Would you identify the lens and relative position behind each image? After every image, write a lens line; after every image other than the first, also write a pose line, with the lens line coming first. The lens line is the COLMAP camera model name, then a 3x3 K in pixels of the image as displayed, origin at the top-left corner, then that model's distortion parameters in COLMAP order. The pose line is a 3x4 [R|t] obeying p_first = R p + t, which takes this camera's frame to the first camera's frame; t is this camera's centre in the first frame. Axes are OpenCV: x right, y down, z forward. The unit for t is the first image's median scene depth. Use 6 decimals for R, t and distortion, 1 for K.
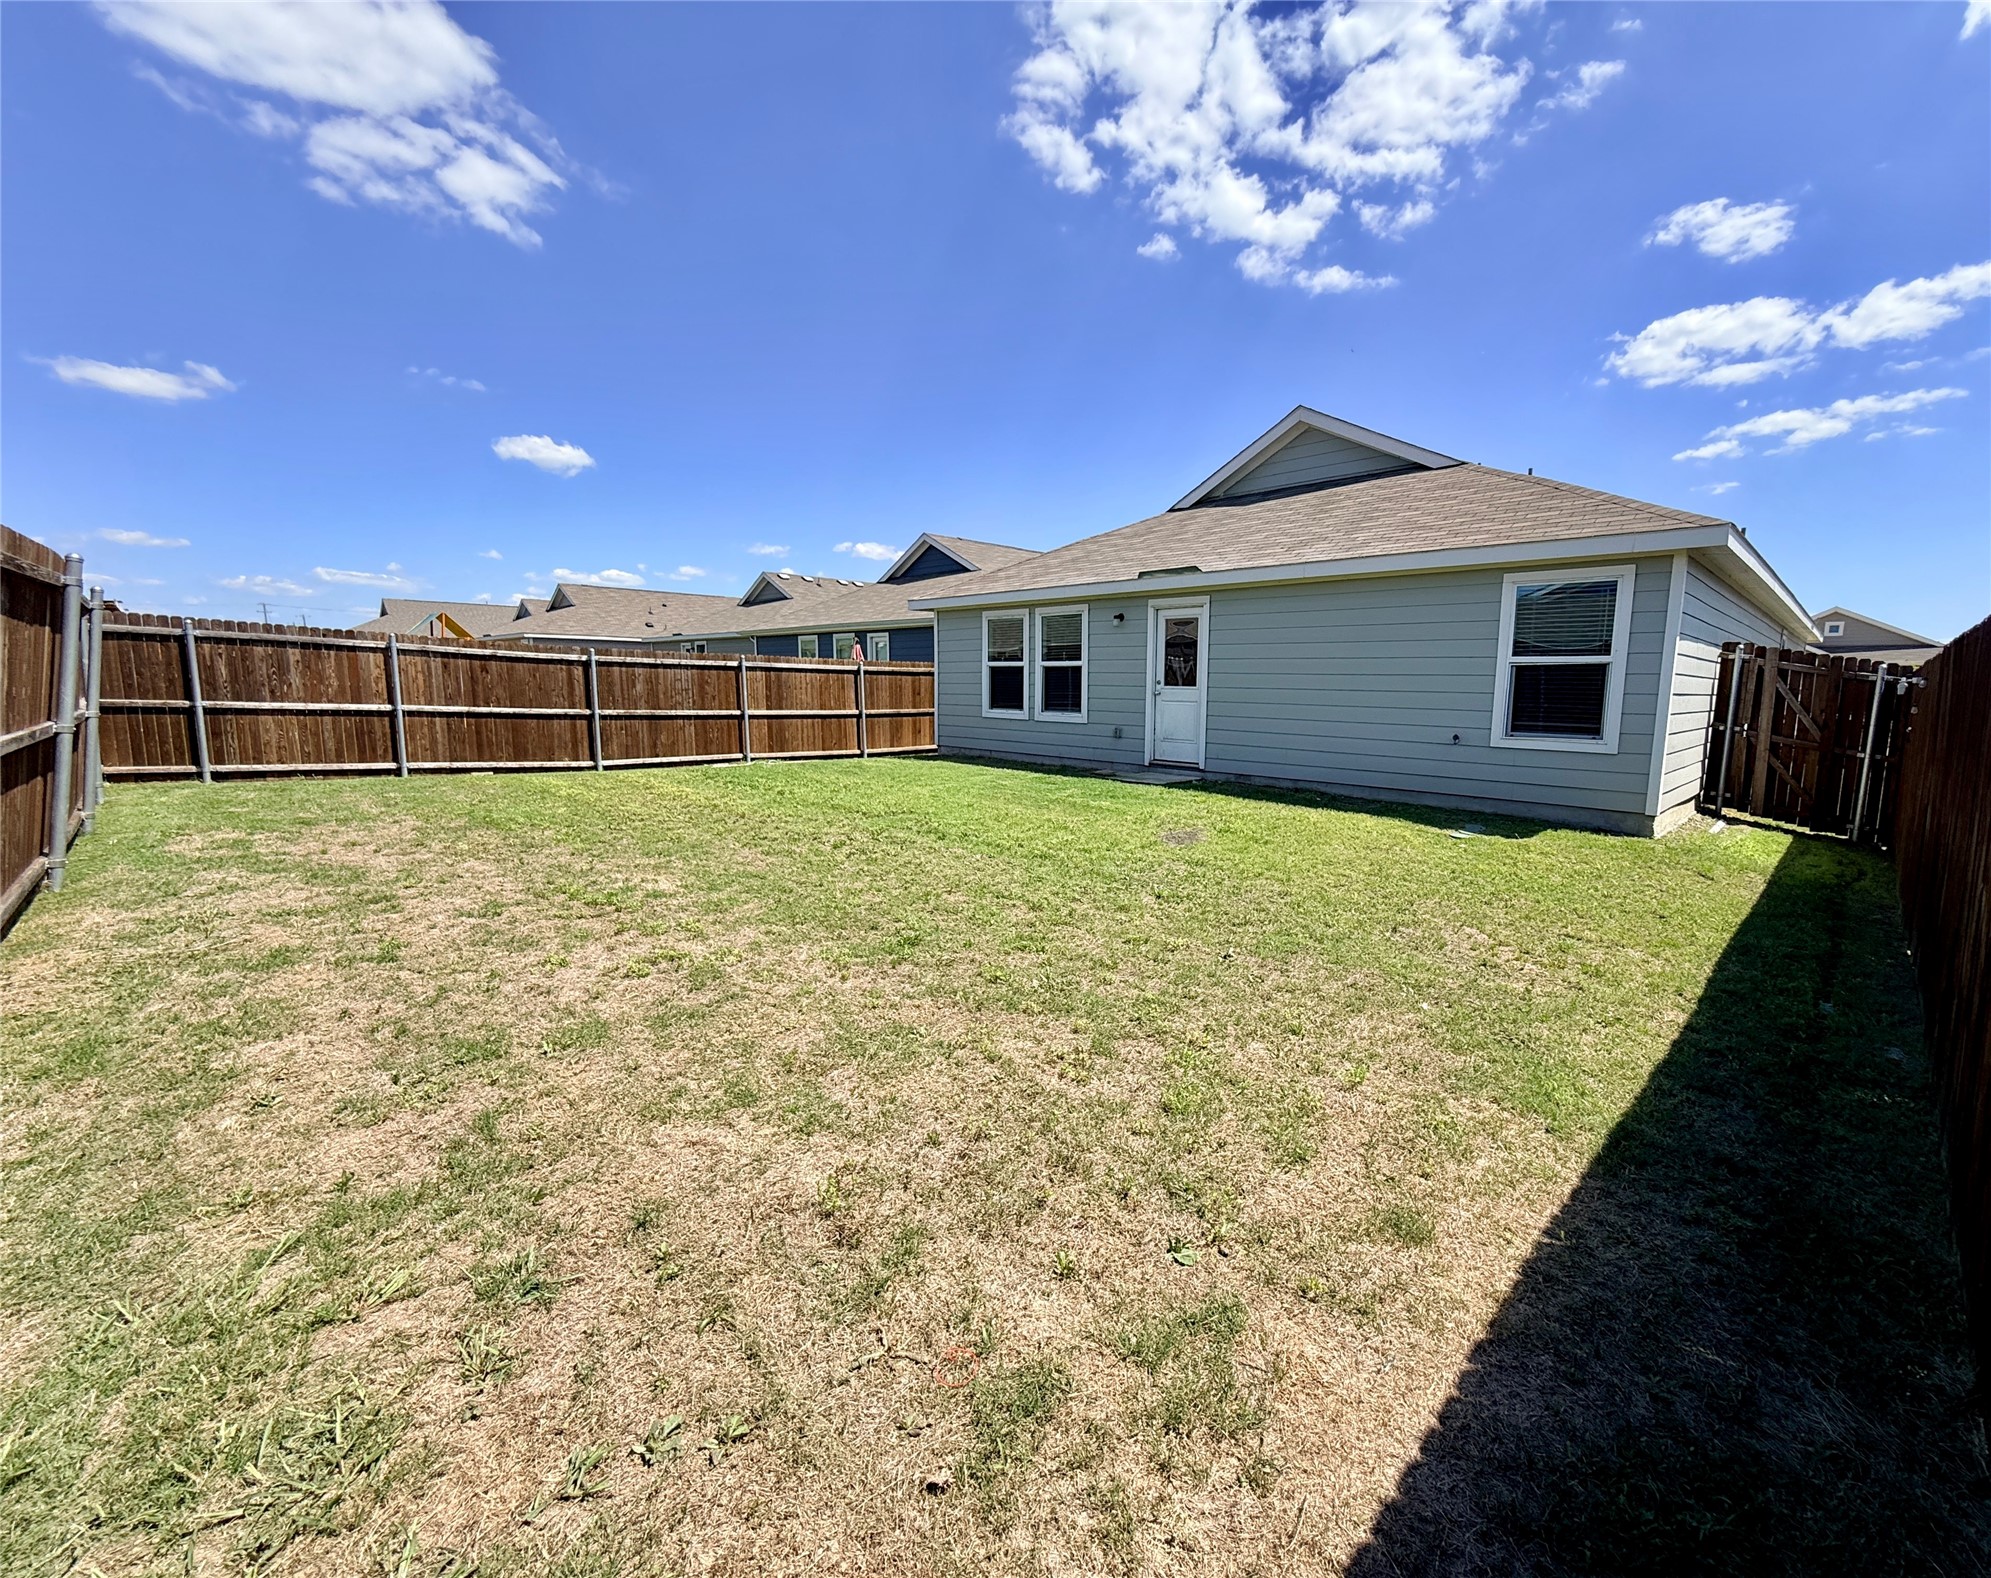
lens RADIAL K [[829.8, 0, 995.5], [0, 829.8, 789.0], [0, 0, 1]] dist [-0.015744, -0.000001]
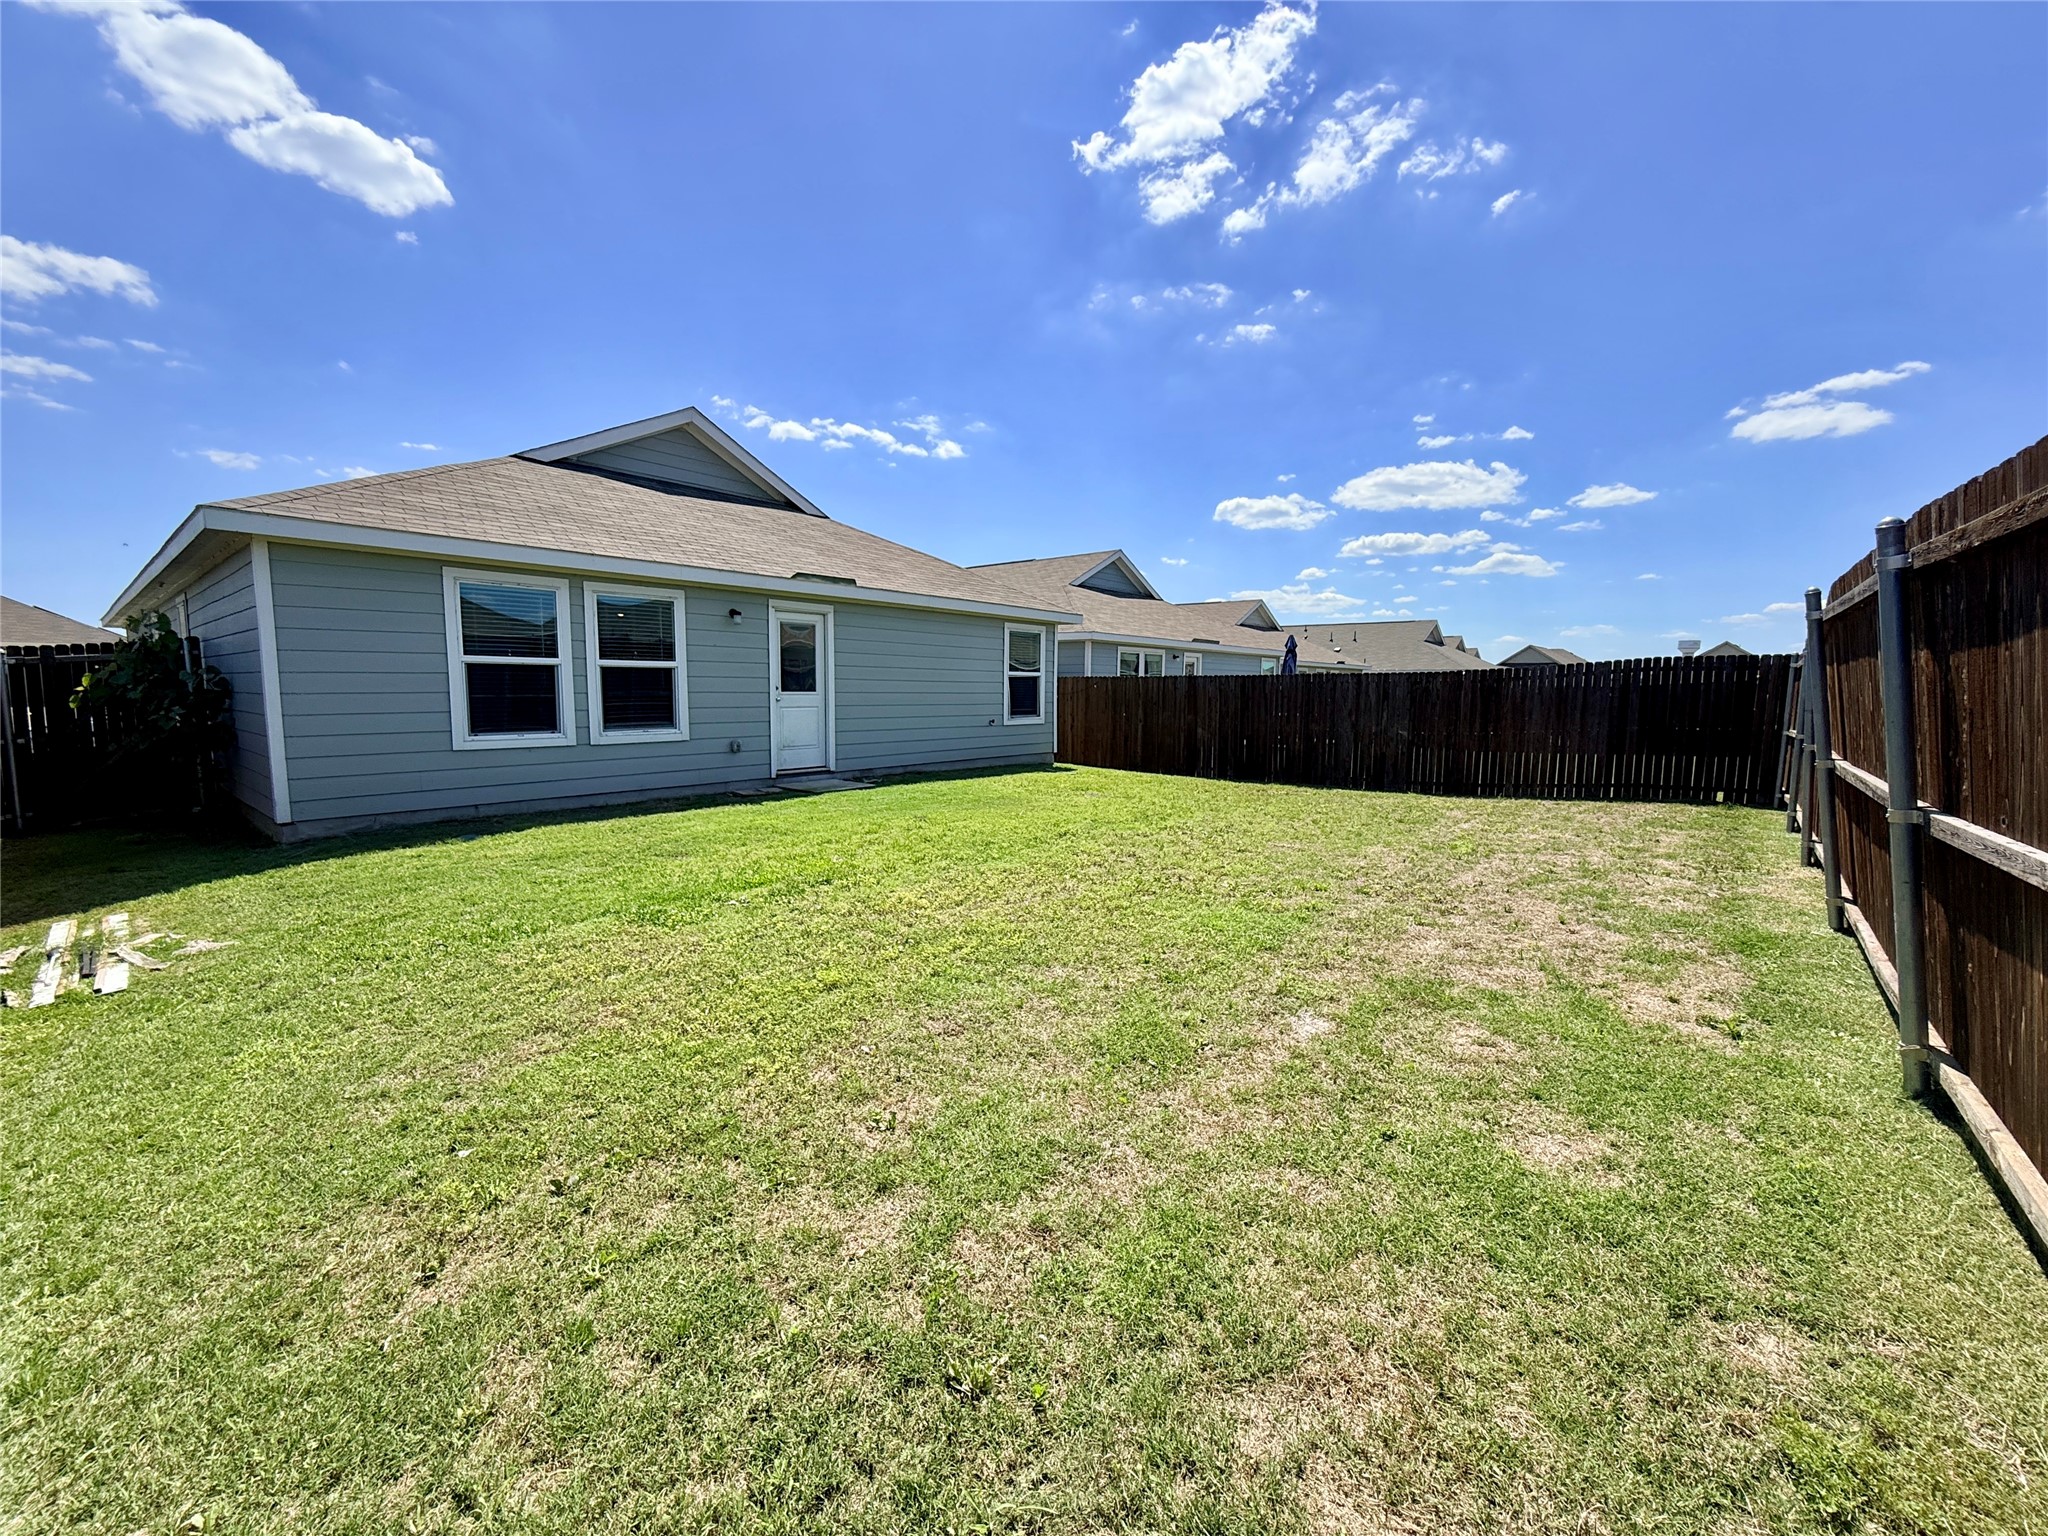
lens RADIAL K [[873.6, 0, 1024.0], [0, 873.6, 768.0], [0, 0, 1]] dist [-0.001007, -0.000225]
pose [[-0.123339, -0.100898, 0.987222, -0.783017], [0.121971, 0.985734, 0.115984, -0.114048], [-0.984840, 0.134718, -0.109273, 0.801088]]
